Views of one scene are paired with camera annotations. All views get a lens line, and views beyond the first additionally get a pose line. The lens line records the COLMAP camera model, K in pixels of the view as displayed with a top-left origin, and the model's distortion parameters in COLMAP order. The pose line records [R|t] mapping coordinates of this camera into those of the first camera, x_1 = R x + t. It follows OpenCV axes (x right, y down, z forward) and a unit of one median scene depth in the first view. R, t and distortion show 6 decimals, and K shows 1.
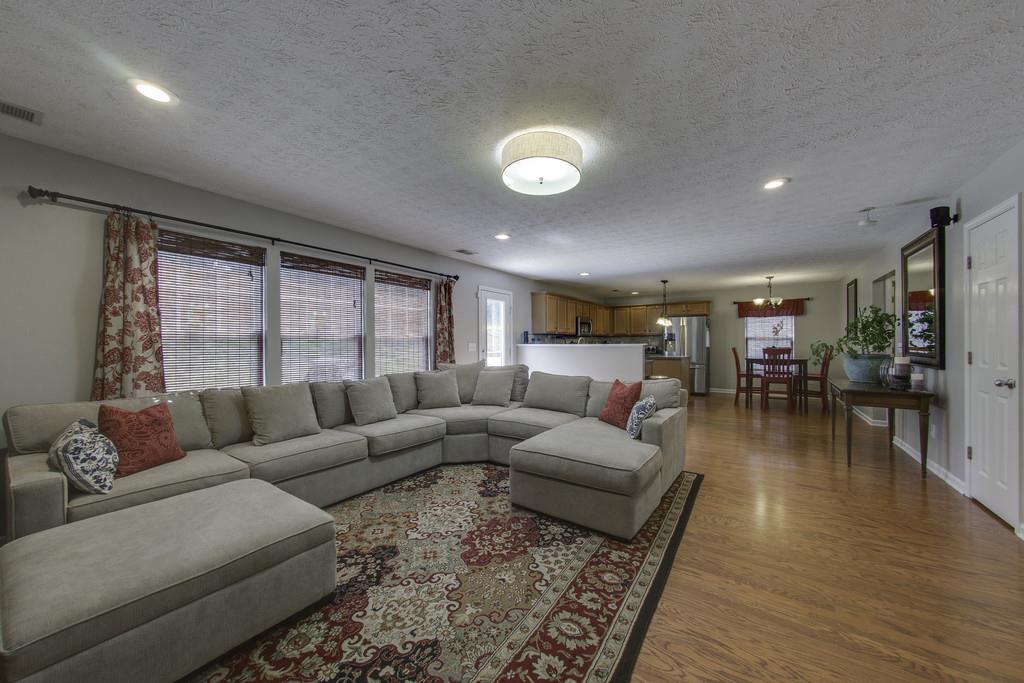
lens RADIAL K [[369.5, 0, 512.0], [0, 369.5, 341.5], [0, 0, 1]] dist [-0.002234, -0.000206]
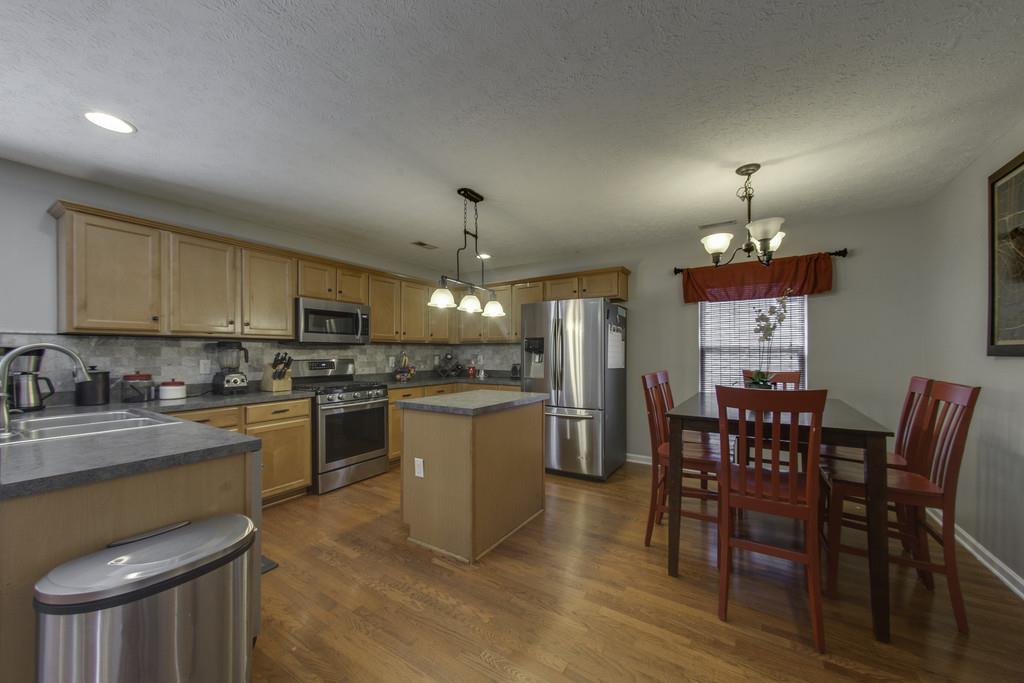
lens RADIAL K [[377.1, 0, 510.9], [0, 377.1, 350.1], [0, 0, 1]] dist [-0.000501, 0.000021]
pose [[0.999597, 0.003523, 0.028174, 0.414494], [-0.003472, 0.999992, -0.001869, -0.005762], [-0.028180, 0.001770, 0.999601, 0.580139]]
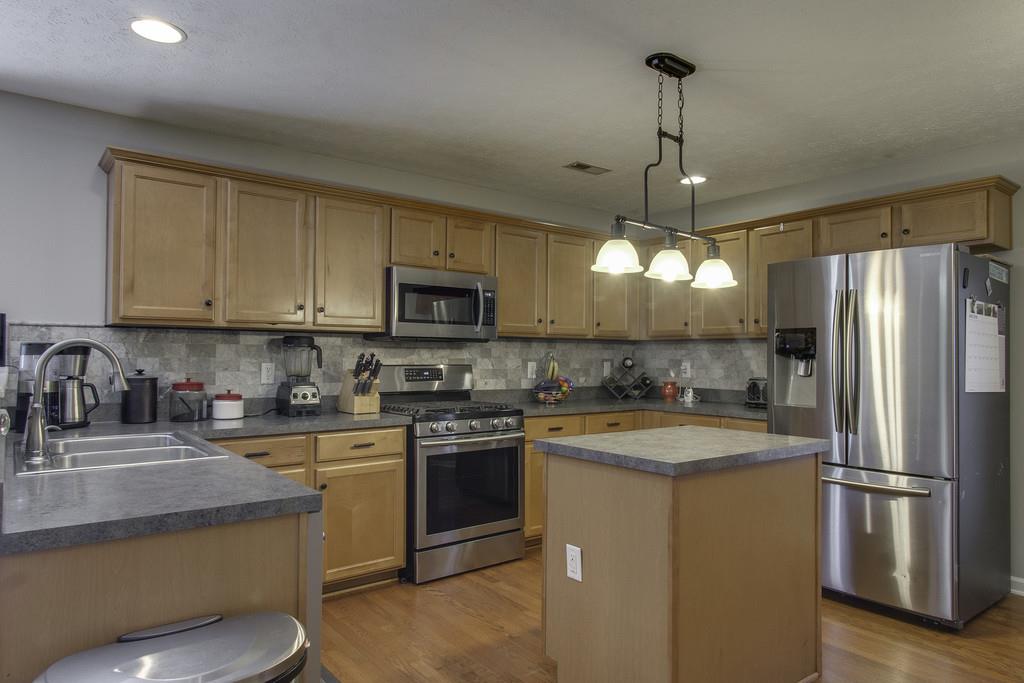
lens RADIAL K [[619.7, 0, 520.7], [0, 619.7, 347.4], [0, 0, 1]] dist [-0.000905, 0.001772]
pose [[0.953324, 0.008609, -0.301828, 0.409888], [-0.010952, 0.999922, -0.006072, -0.005625], [0.301752, 0.009094, 0.953343, 0.612981]]
